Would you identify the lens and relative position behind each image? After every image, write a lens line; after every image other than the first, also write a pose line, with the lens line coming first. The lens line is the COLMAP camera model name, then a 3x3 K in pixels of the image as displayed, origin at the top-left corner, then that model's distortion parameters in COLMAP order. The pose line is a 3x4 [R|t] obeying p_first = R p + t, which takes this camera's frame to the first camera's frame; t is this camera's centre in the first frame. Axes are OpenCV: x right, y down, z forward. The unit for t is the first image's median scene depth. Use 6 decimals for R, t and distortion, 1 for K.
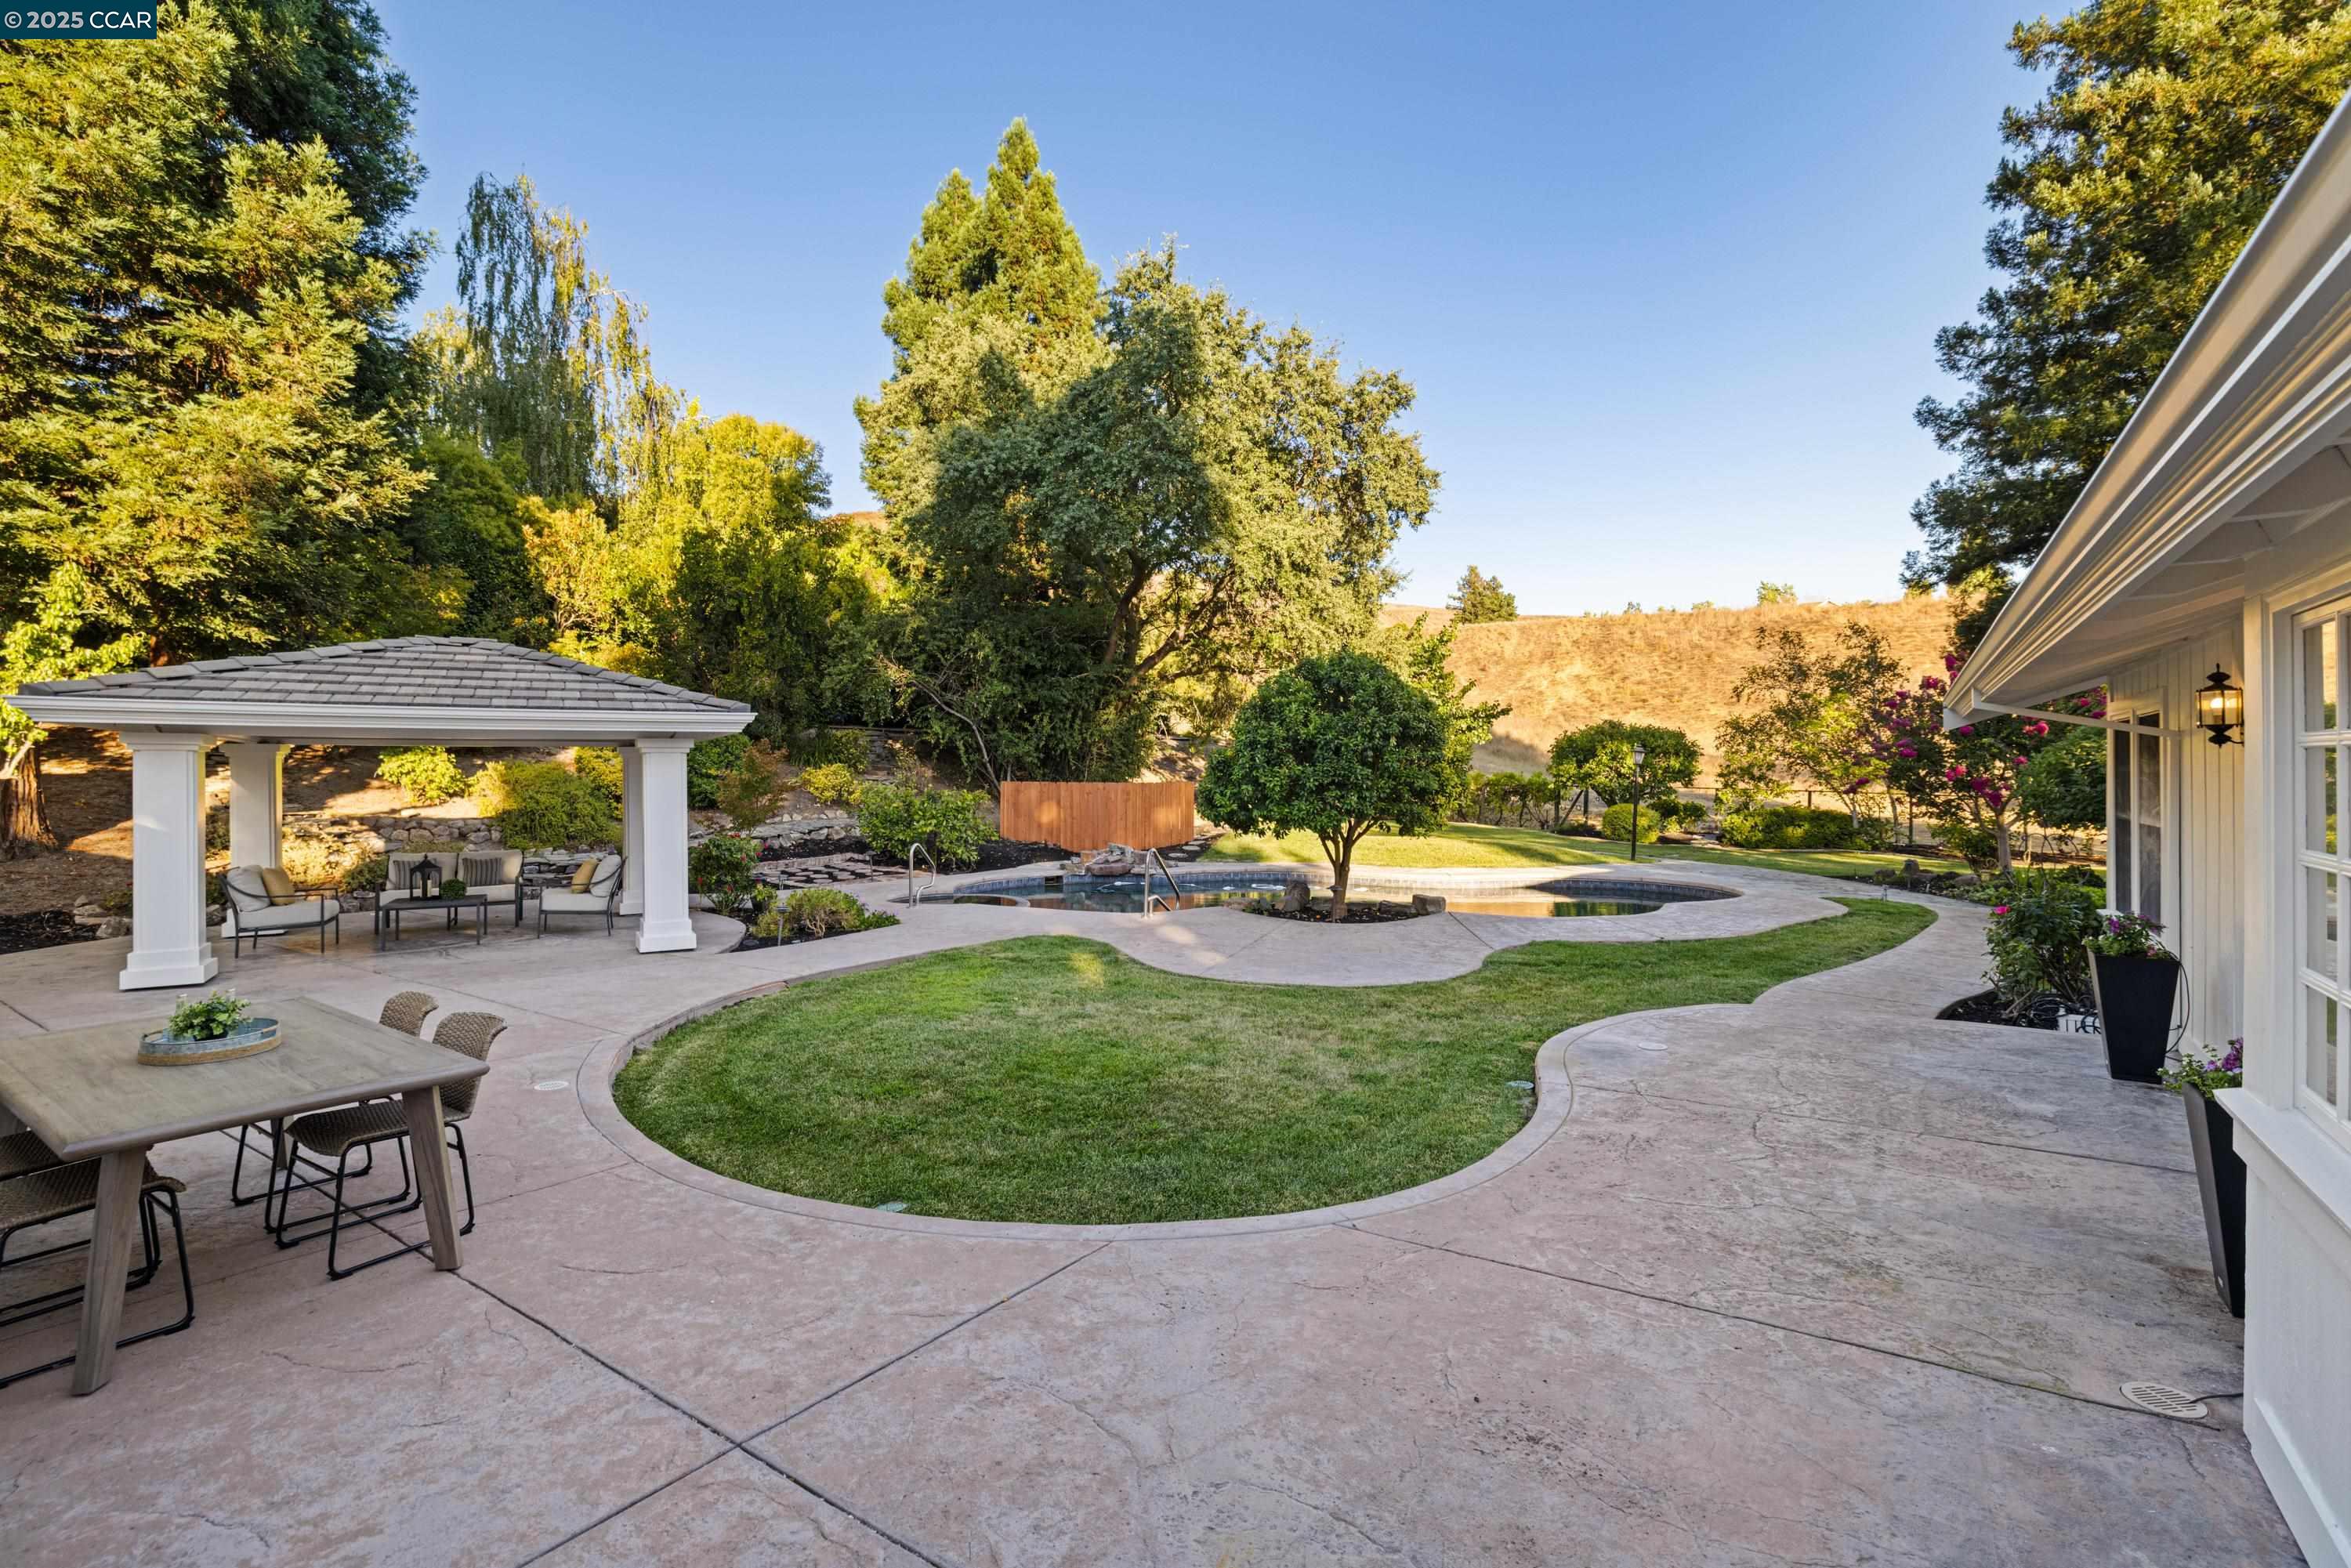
lens RADIAL K [[1063.8, 0, 1166.3], [0, 1063.8, 769.7], [0, 0, 1]] dist [0.002261, 0.003124]
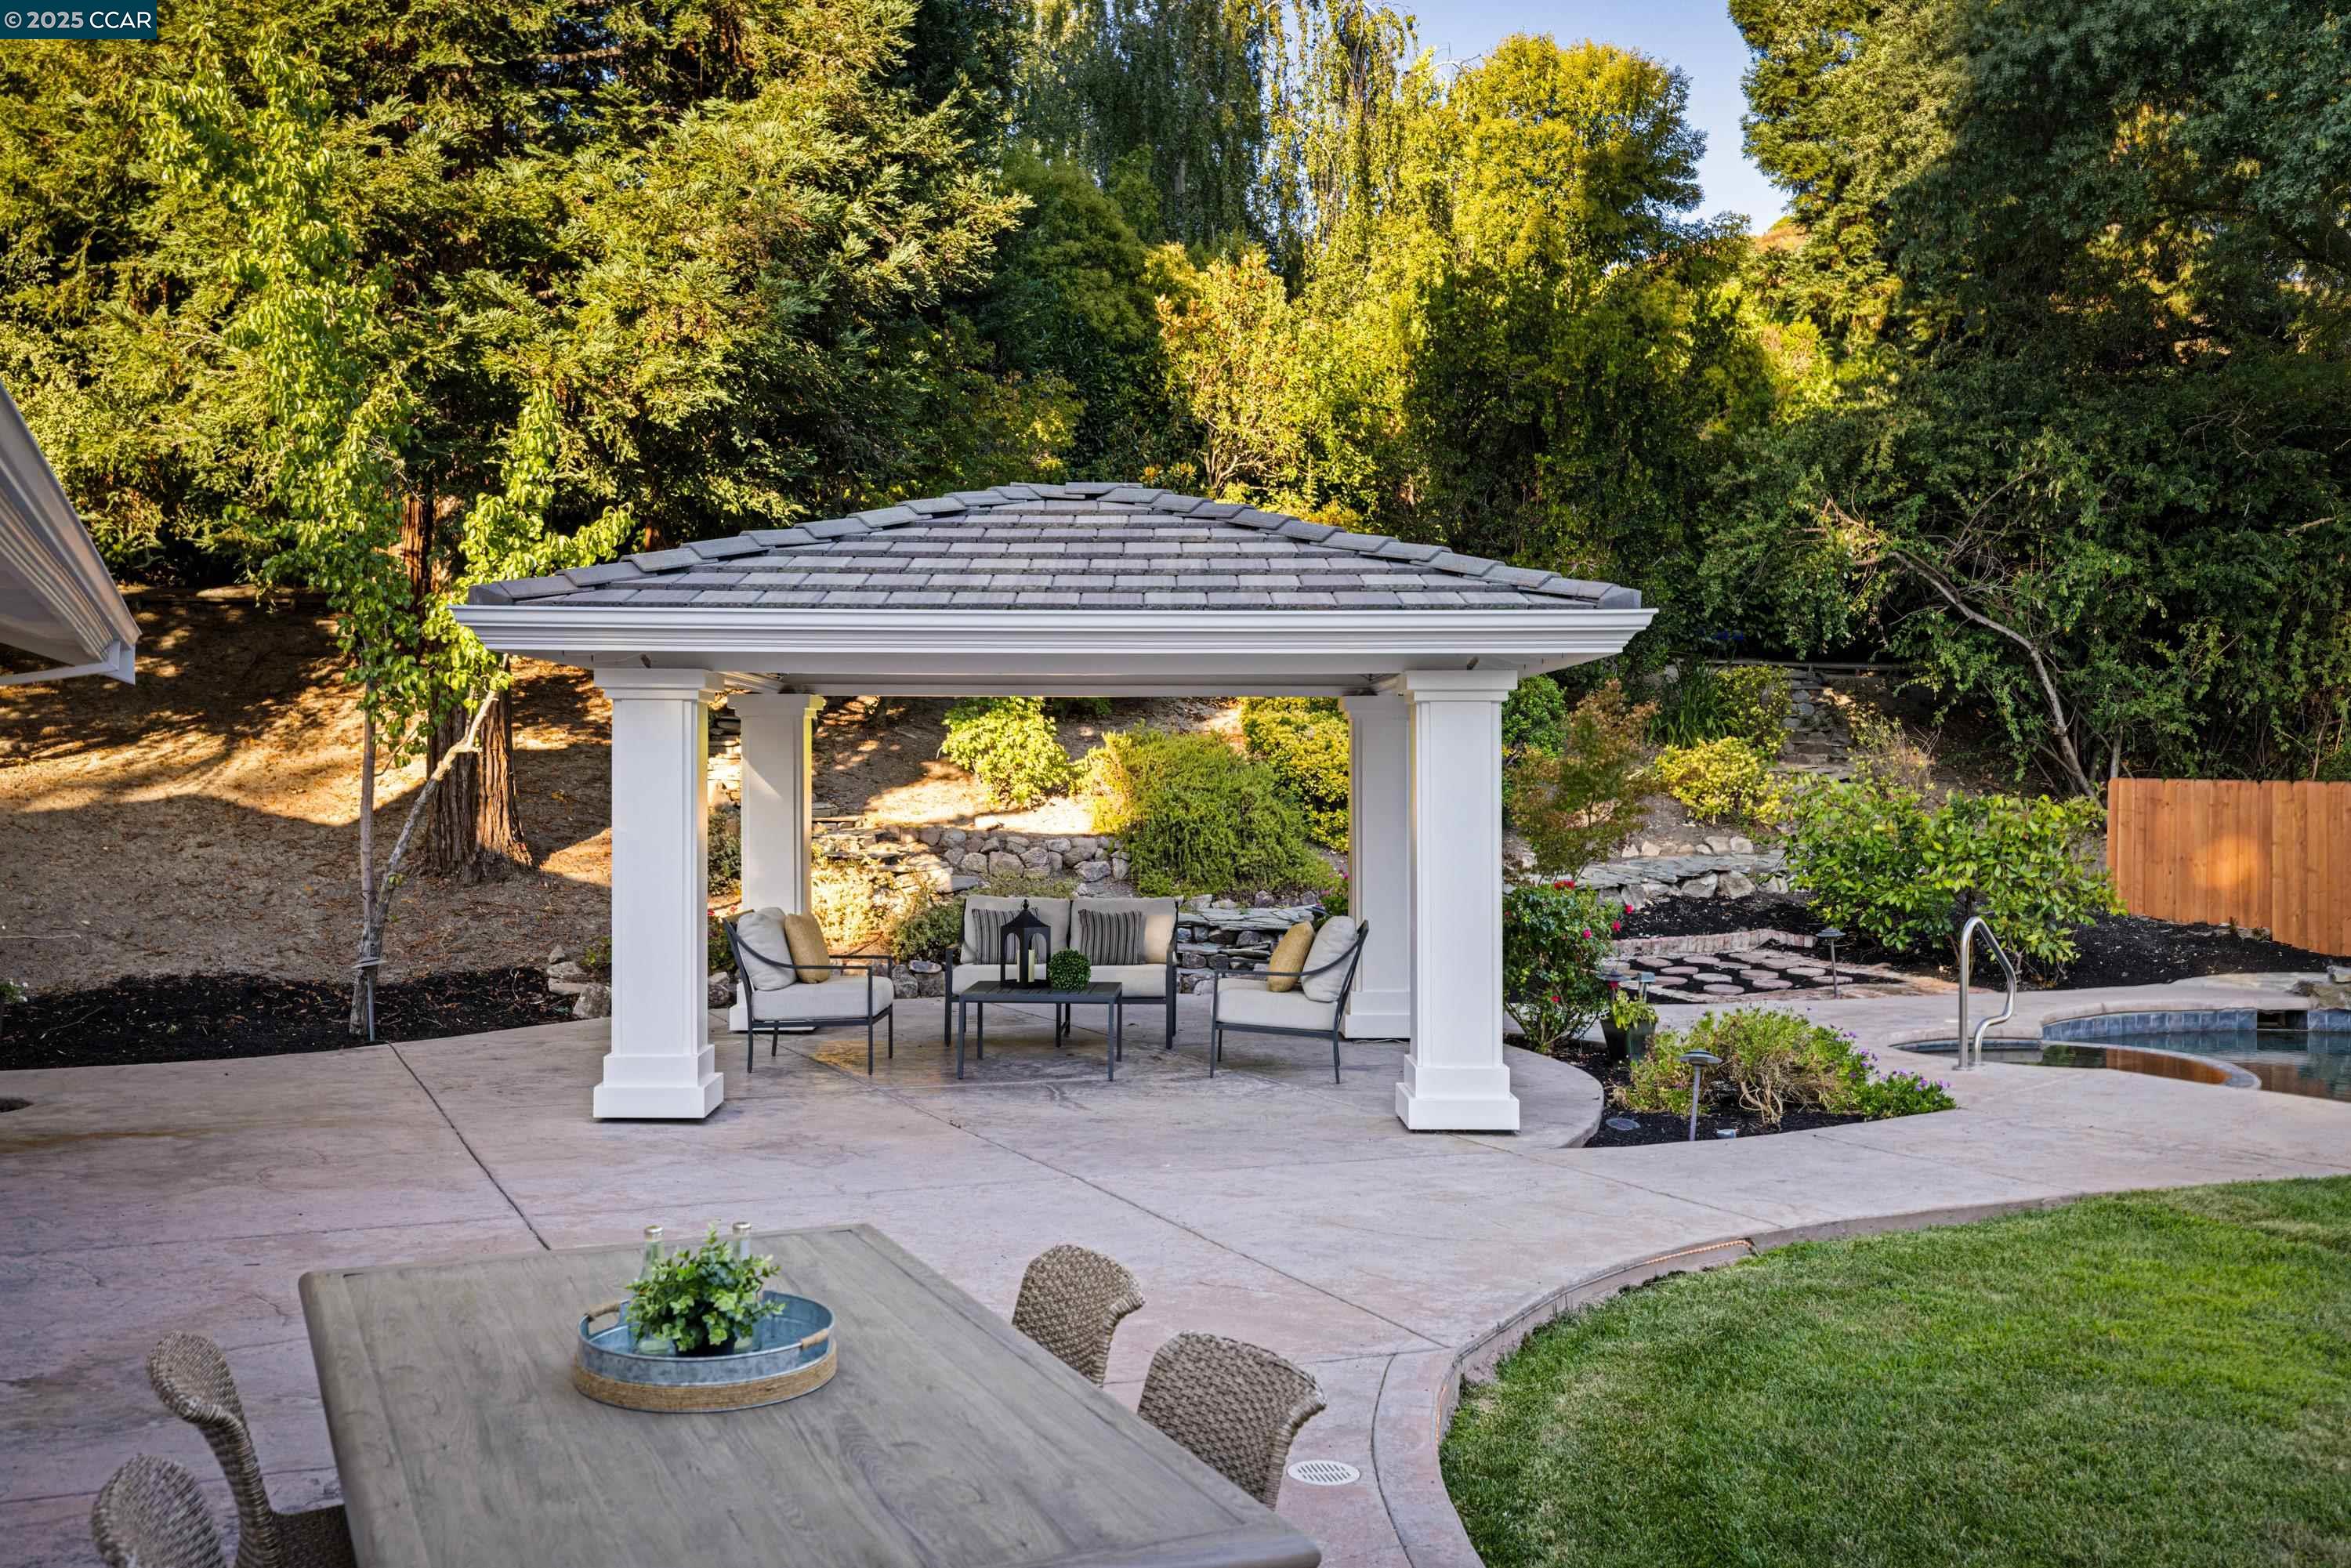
lens RADIAL K [[2119.1, 0, 1172.0], [0, 2119.1, 782.7], [0, 0, 1]] dist [0.023598, -0.004733]
pose [[0.867951, 0.010943, -0.496530, -0.091195], [-0.005426, 0.999907, 0.012552, 0.006313], [0.496621, -0.008200, 0.867929, 0.104128]]
